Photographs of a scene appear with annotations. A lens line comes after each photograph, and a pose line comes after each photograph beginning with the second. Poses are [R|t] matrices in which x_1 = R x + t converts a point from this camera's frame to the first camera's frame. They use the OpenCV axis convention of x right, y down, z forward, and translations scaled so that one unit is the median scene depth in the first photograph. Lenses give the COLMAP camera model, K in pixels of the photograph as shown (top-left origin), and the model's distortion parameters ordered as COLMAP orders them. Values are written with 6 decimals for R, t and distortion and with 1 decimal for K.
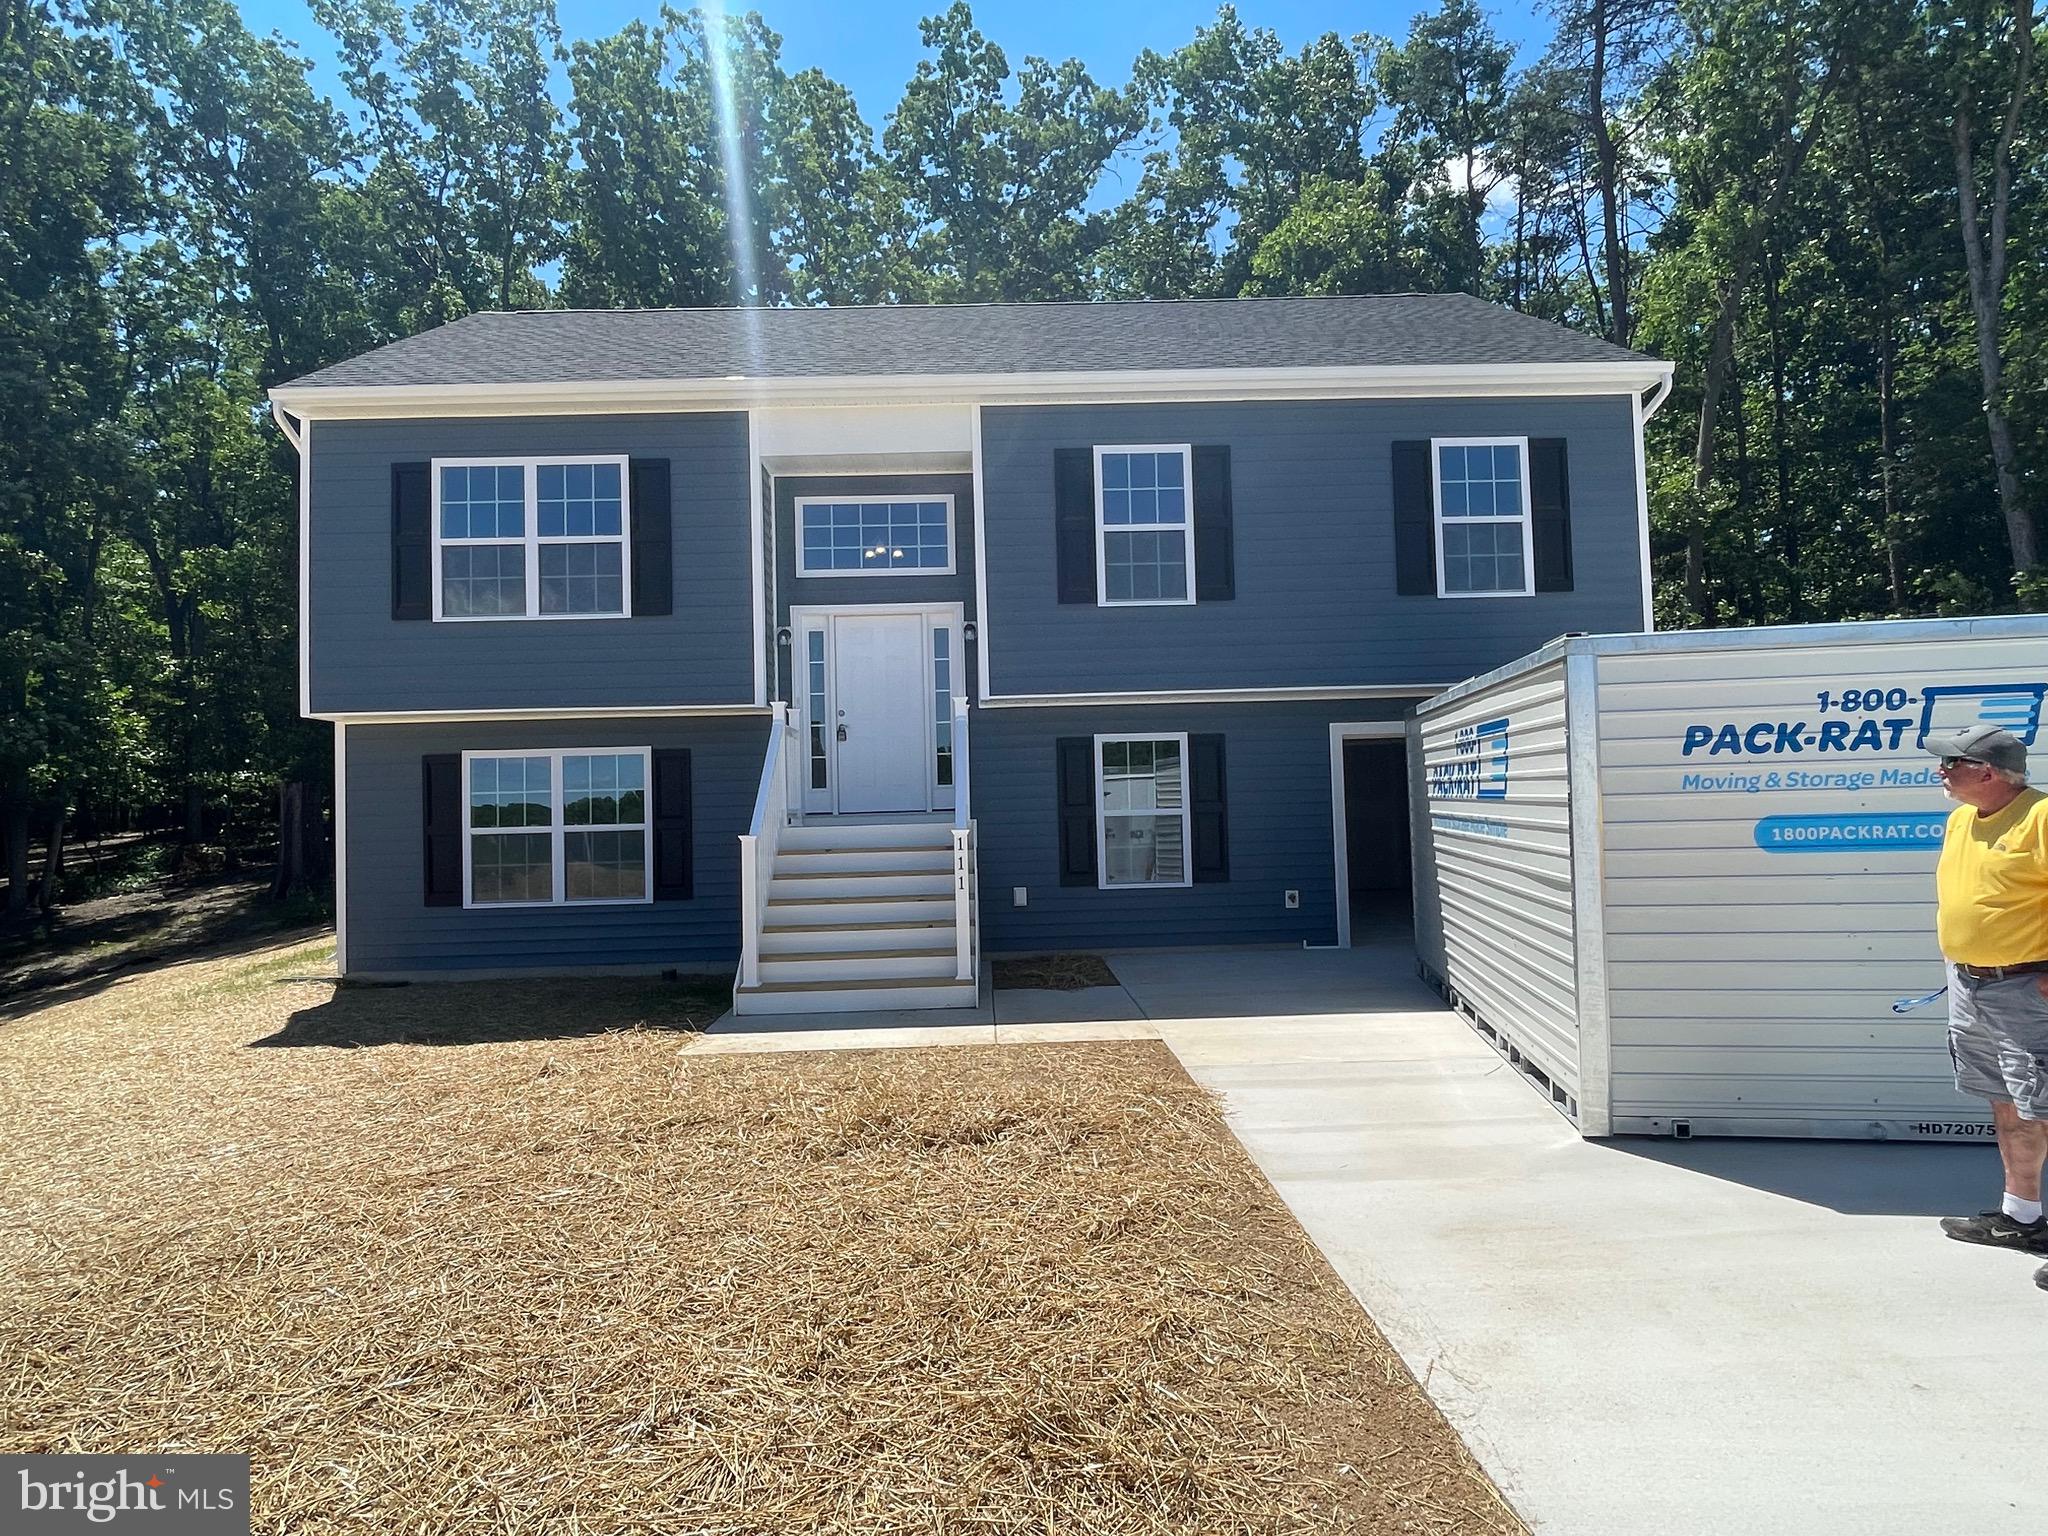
lens RADIAL K [[1148.6, 0, 1016.9], [0, 1148.6, 757.0], [0, 0, 1]] dist [0.050351, -0.034723]
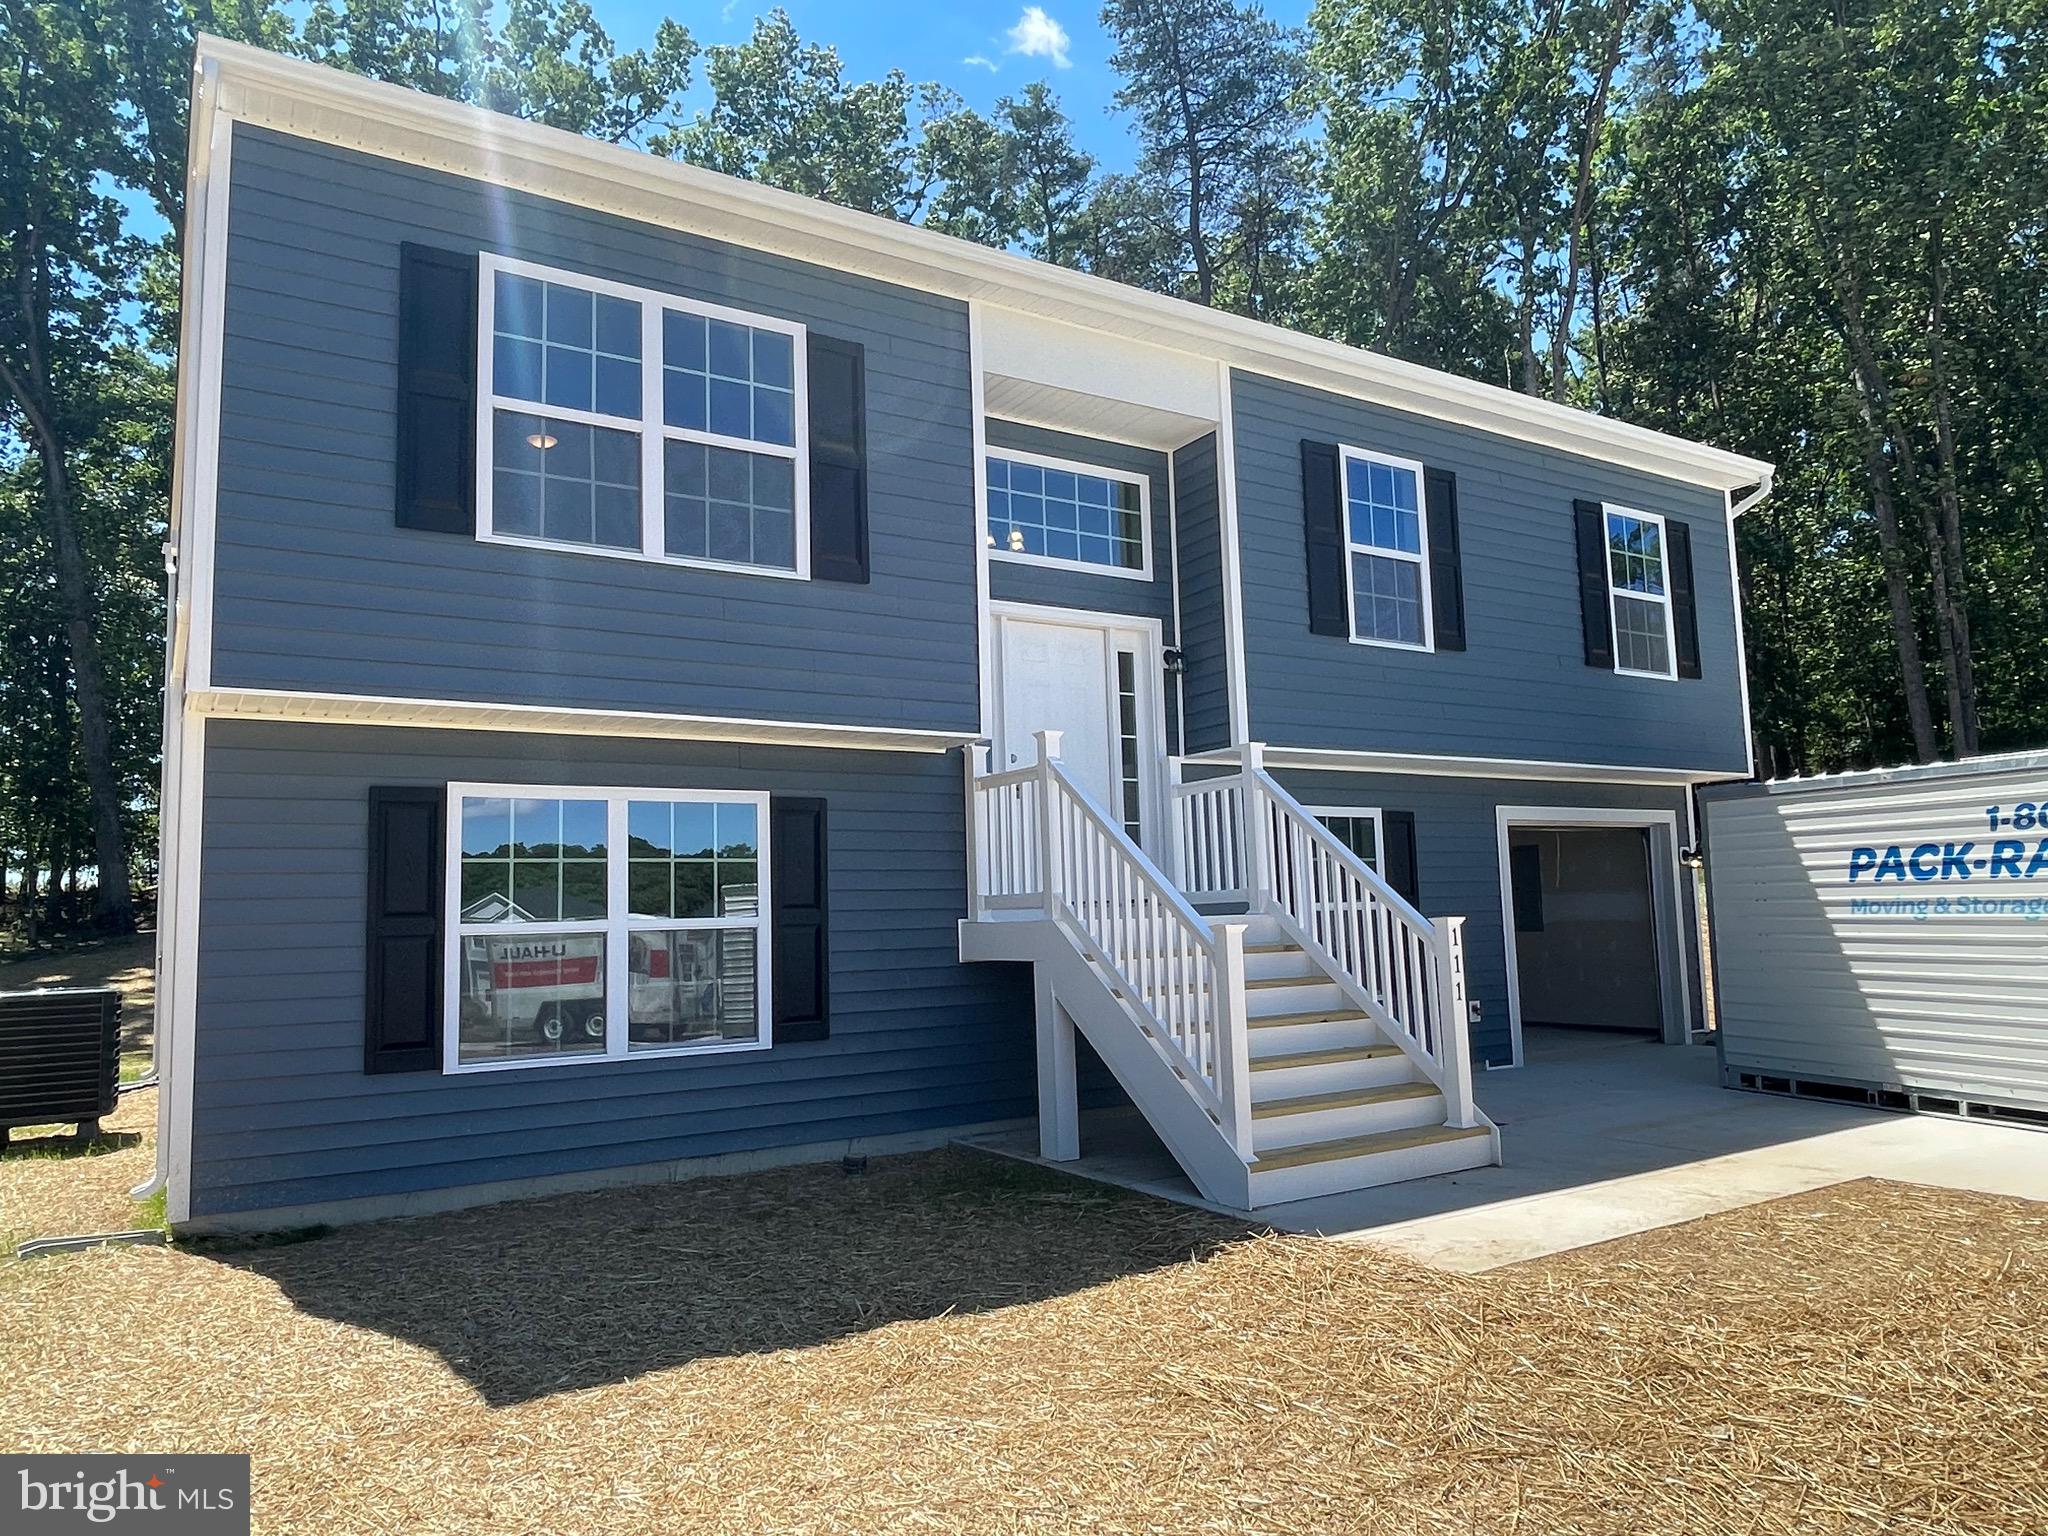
lens RADIAL K [[1316.0, 0, 1016.5], [0, 1316.0, 777.9], [0, 0, 1]] dist [0.037521, -0.001990]
pose [[0.870437, 0.055351, 0.489158, -0.565020], [-0.016900, 0.996433, -0.082679, 0.040796], [-0.491990, 0.063700, 0.868267, 0.331060]]
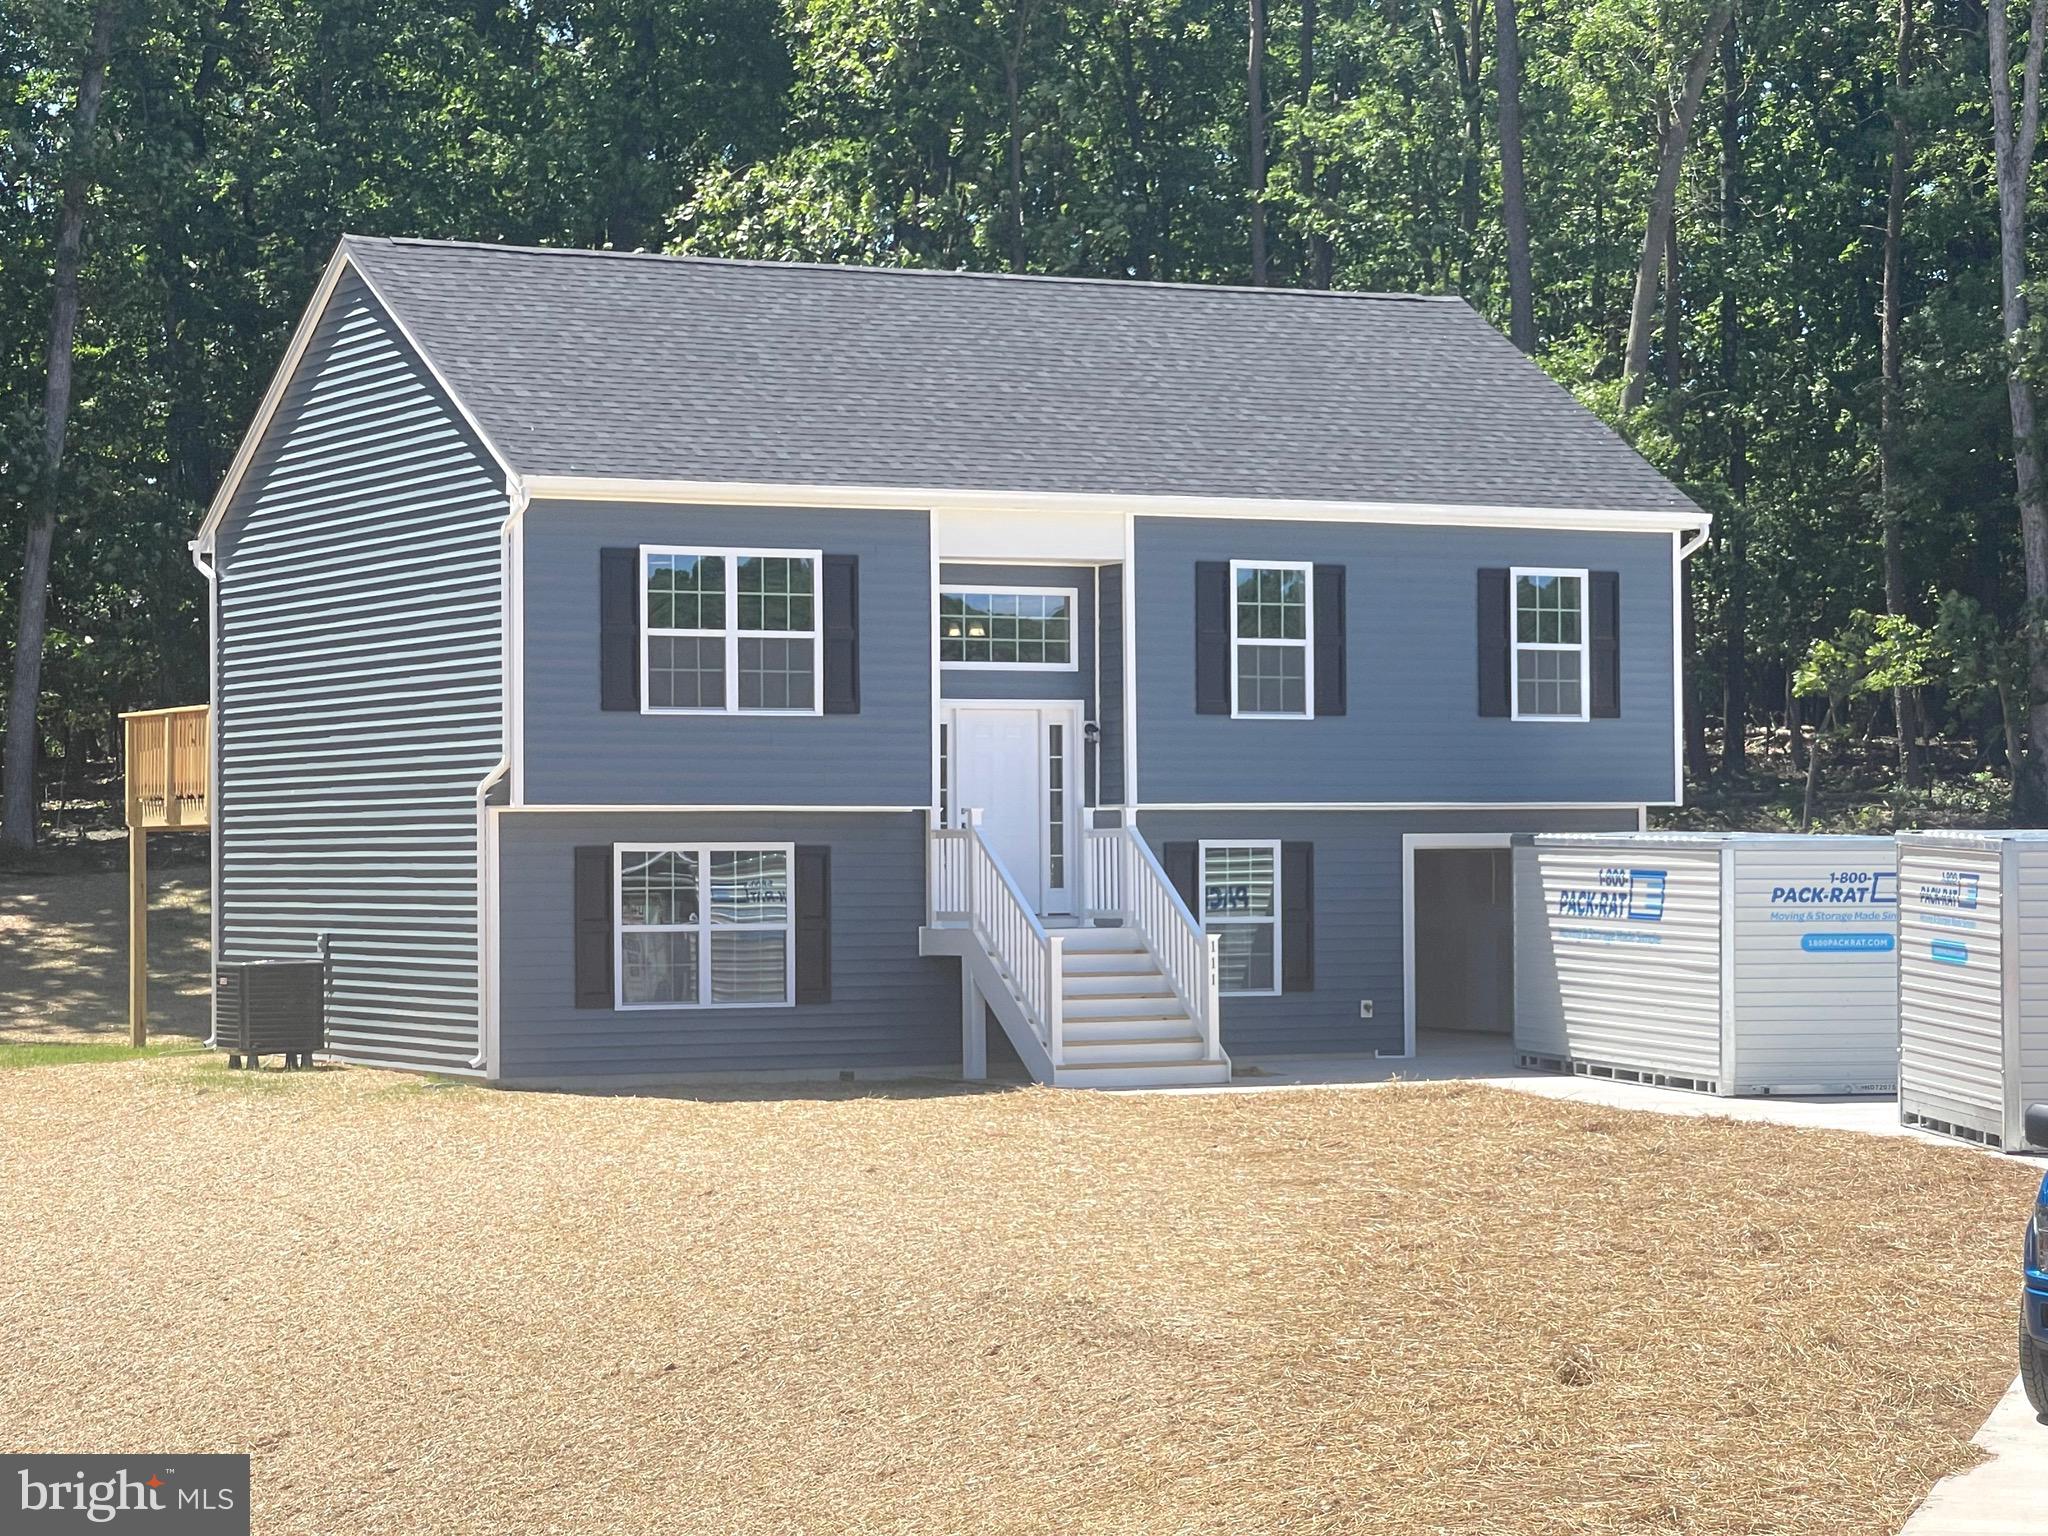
lens RADIAL K [[3962.0, 0, 1024.0], [0, 3962.0, 768.0], [0, 0, 1]] dist [0.386830, 0.228855]
pose [[0.906880, 0.031716, 0.420193, -1.573548], [-0.038258, 0.999242, 0.007147, -0.104632], [-0.419648, -0.022557, 0.907407, -2.119953]]
